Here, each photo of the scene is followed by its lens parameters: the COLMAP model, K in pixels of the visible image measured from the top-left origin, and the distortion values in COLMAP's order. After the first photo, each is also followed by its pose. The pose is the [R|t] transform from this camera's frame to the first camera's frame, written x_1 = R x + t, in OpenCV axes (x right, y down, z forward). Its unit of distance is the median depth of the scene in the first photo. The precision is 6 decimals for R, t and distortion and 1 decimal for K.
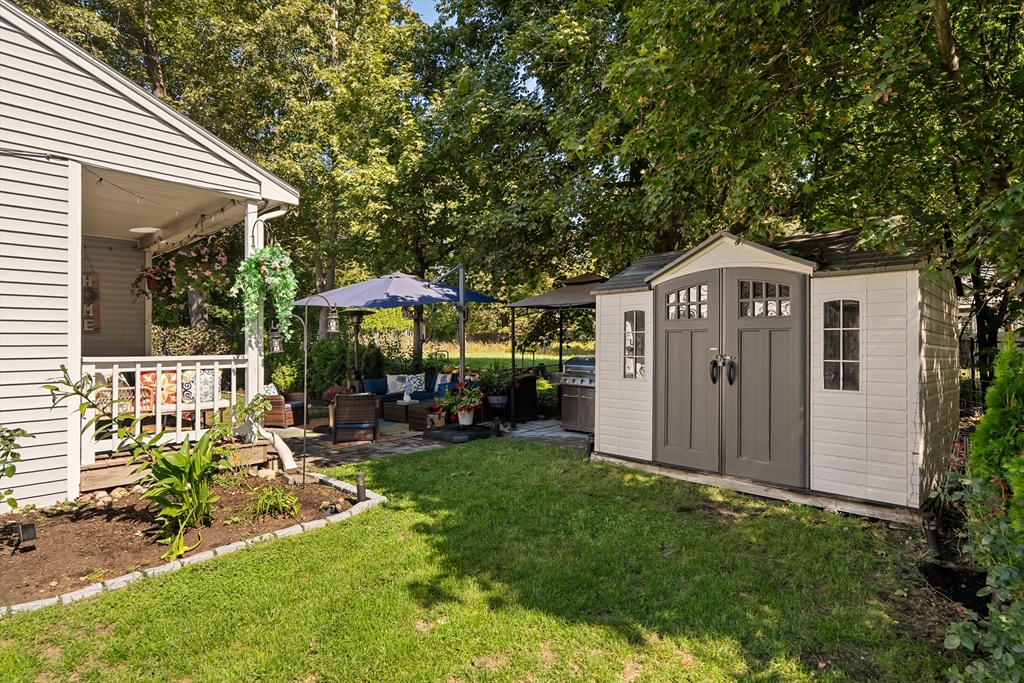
lens RADIAL K [[513.9, 0, 512.0], [0, 513.9, 341.5], [0, 0, 1]] dist [-0.018727, -0.000056]
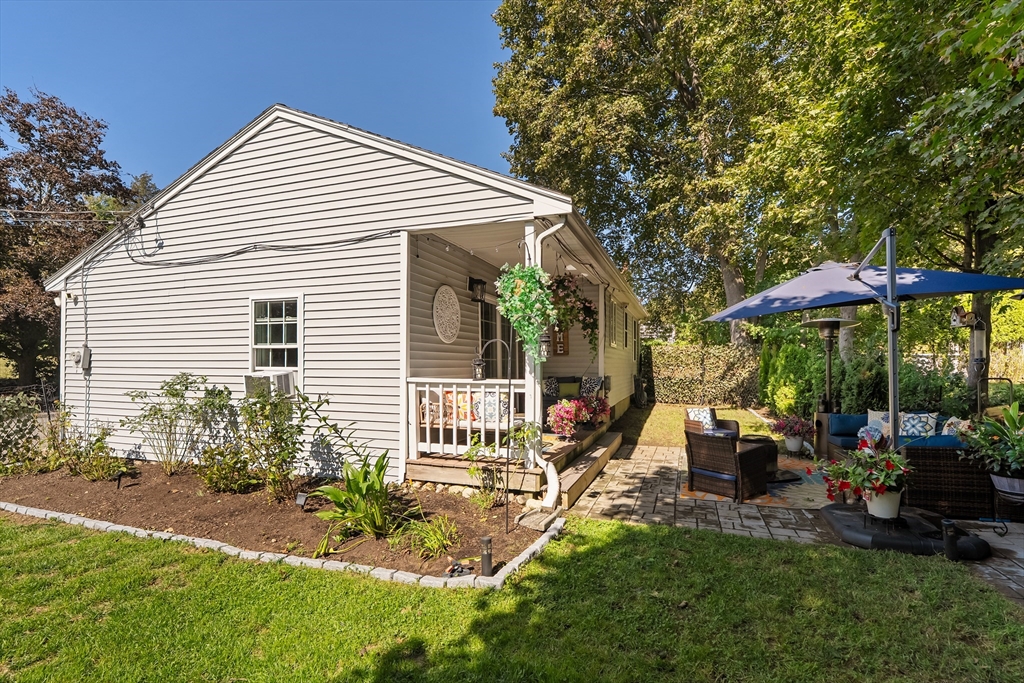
lens RADIAL K [[473.0, 0, 512.7], [0, 473.0, 362.8], [0, 0, 1]] dist [-0.004596, 0.000156]
pose [[0.388490, 0.010217, -0.921396, 0.346273], [0.004281, 0.999908, 0.012893, -0.020391], [0.921443, -0.008954, 0.388411, 0.674146]]
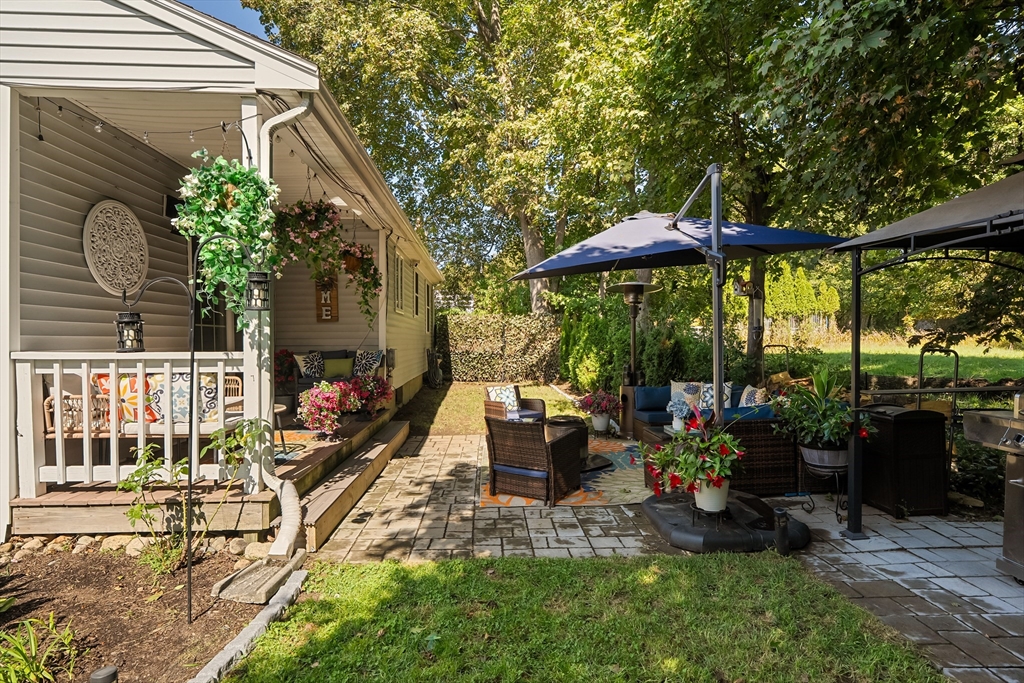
lens RADIAL K [[534.9, 0, 512.0], [0, 534.9, 341.5], [0, 0, 1]] dist [-0.002827, -0.000230]
pose [[0.717440, 0.012932, -0.696501, 0.178393], [0.002252, 0.999779, 0.020883, 0.000844], [0.696617, -0.016551, 0.717252, 0.827899]]
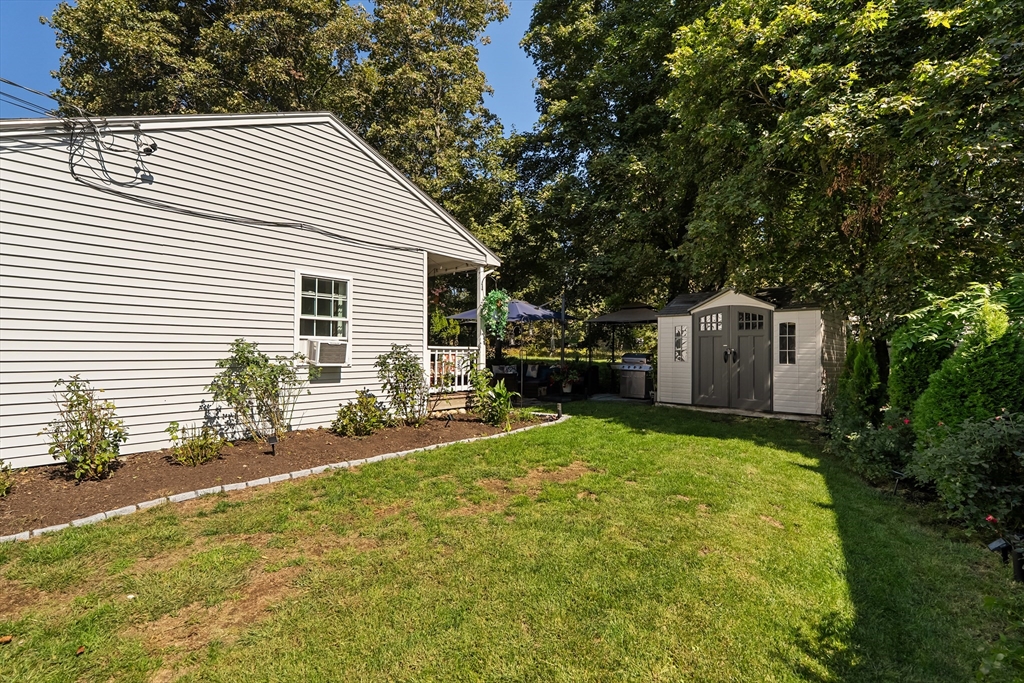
lens RADIAL K [[476.7, 0, 512.0], [0, 476.7, 341.5], [0, 0, 1]] dist [-0.001263, 0.000008]
pose [[0.999402, 0.009989, 0.033089, -0.494903], [-0.009459, 0.999825, -0.016163, 0.035966], [-0.033244, 0.015841, 0.999322, -0.825030]]
